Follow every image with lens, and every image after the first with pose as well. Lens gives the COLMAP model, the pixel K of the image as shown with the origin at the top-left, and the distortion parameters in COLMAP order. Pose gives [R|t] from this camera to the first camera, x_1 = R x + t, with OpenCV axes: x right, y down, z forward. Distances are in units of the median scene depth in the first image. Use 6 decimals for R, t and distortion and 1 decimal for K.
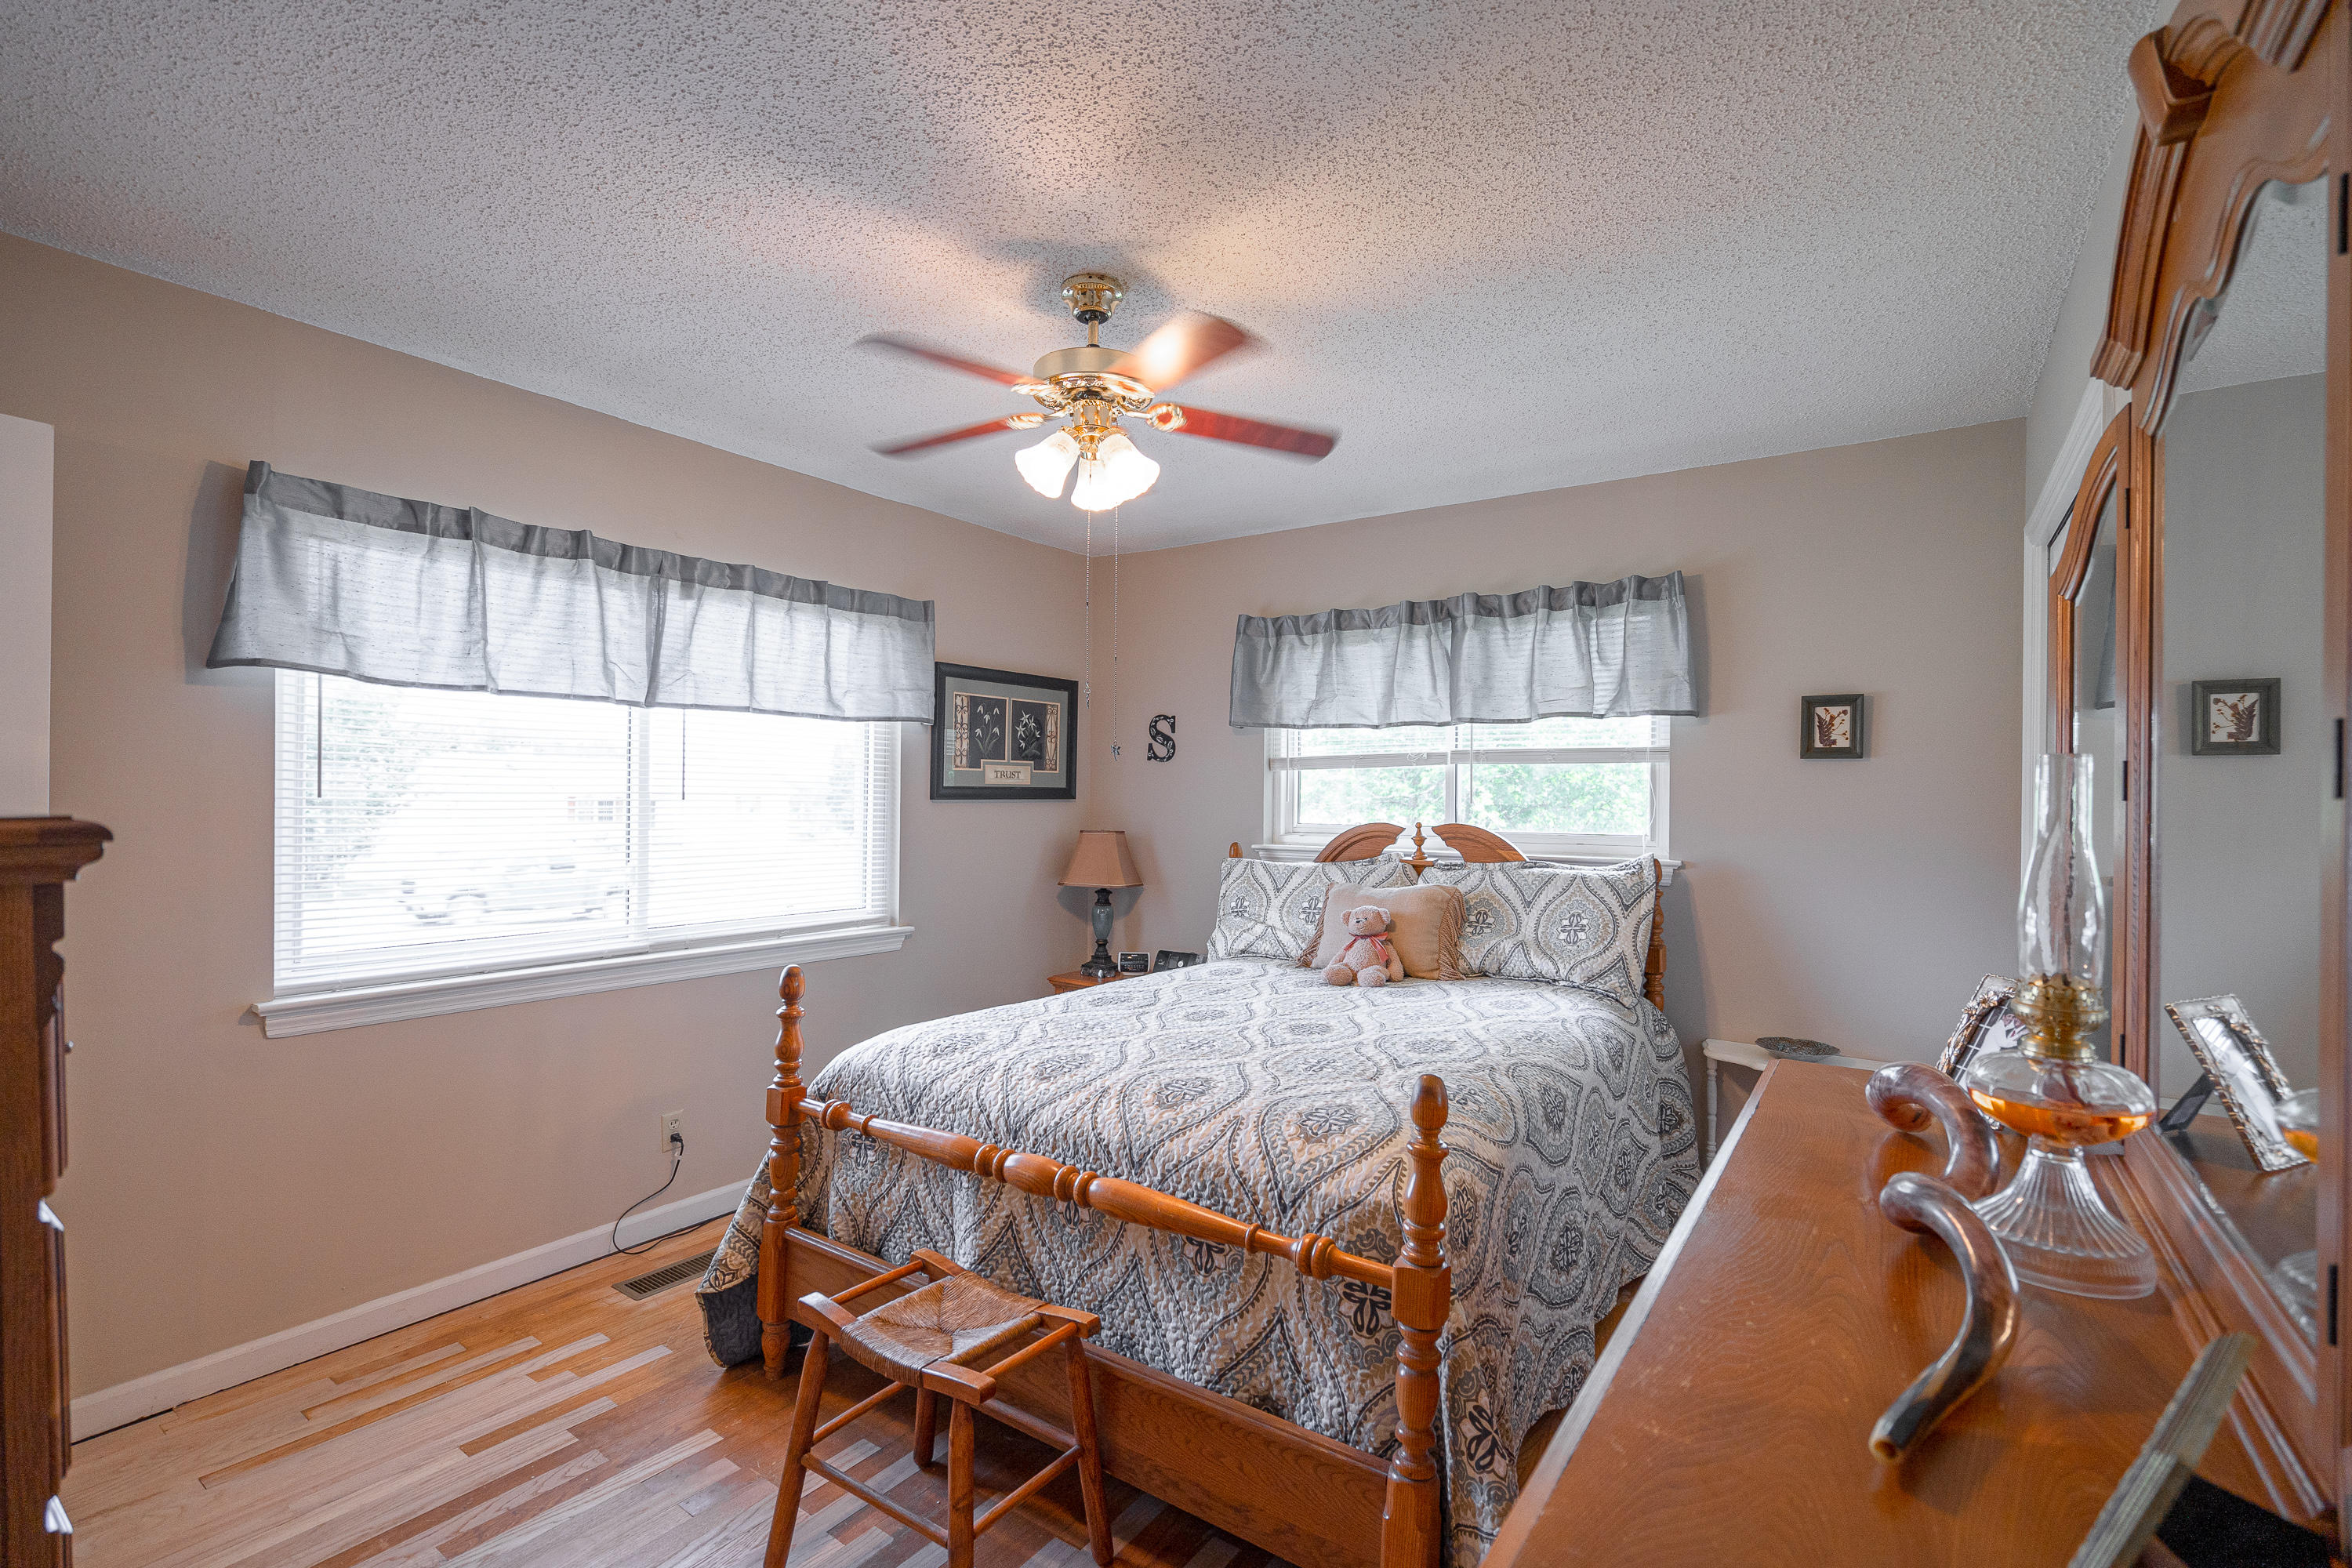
lens RADIAL K [[1046.8, 0, 1170.5], [0, 1046.8, 791.4], [0, 0, 1]] dist [-0.004998, 0.000781]
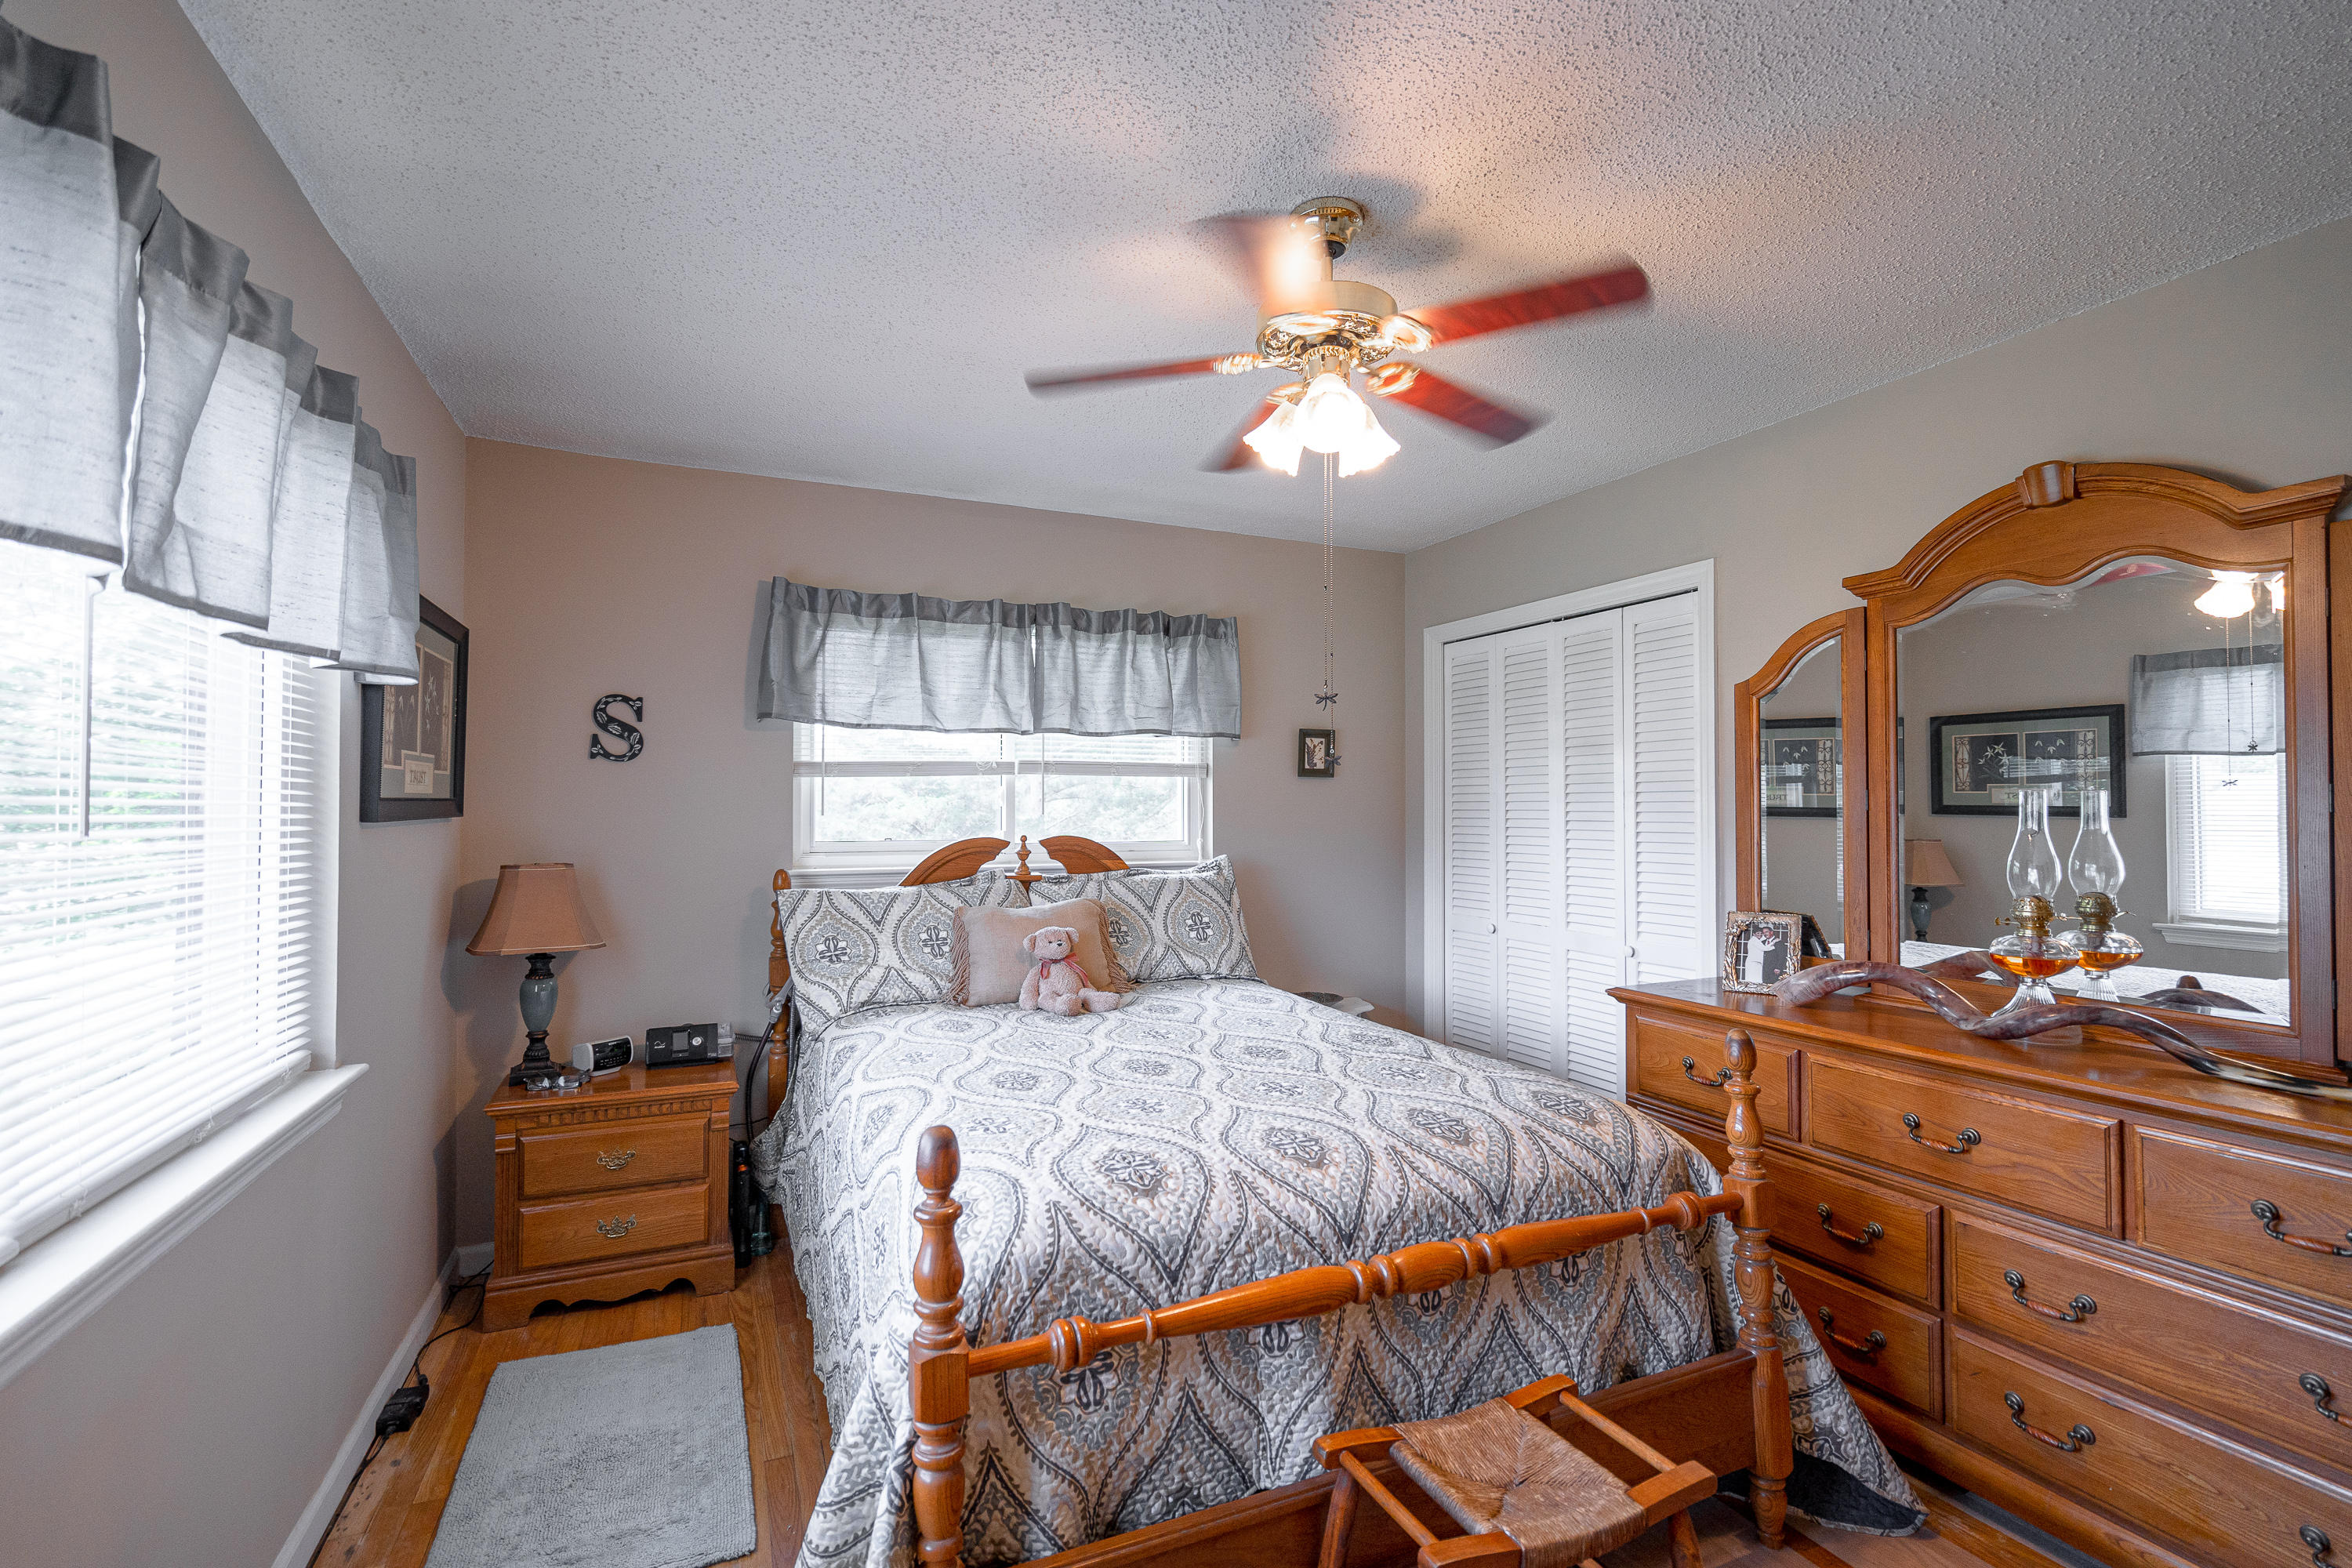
lens RADIAL K [[1046.8, 0, 1170.5], [0, 1046.8, 791.4], [0, 0, 1]] dist [-0.004998, 0.000781]
pose [[0.516979, 0.004296, 0.855987, -0.535562], [0.000683, 0.999985, -0.005431, -0.005553], [-0.855998, 0.003392, 0.516969, 0.416965]]
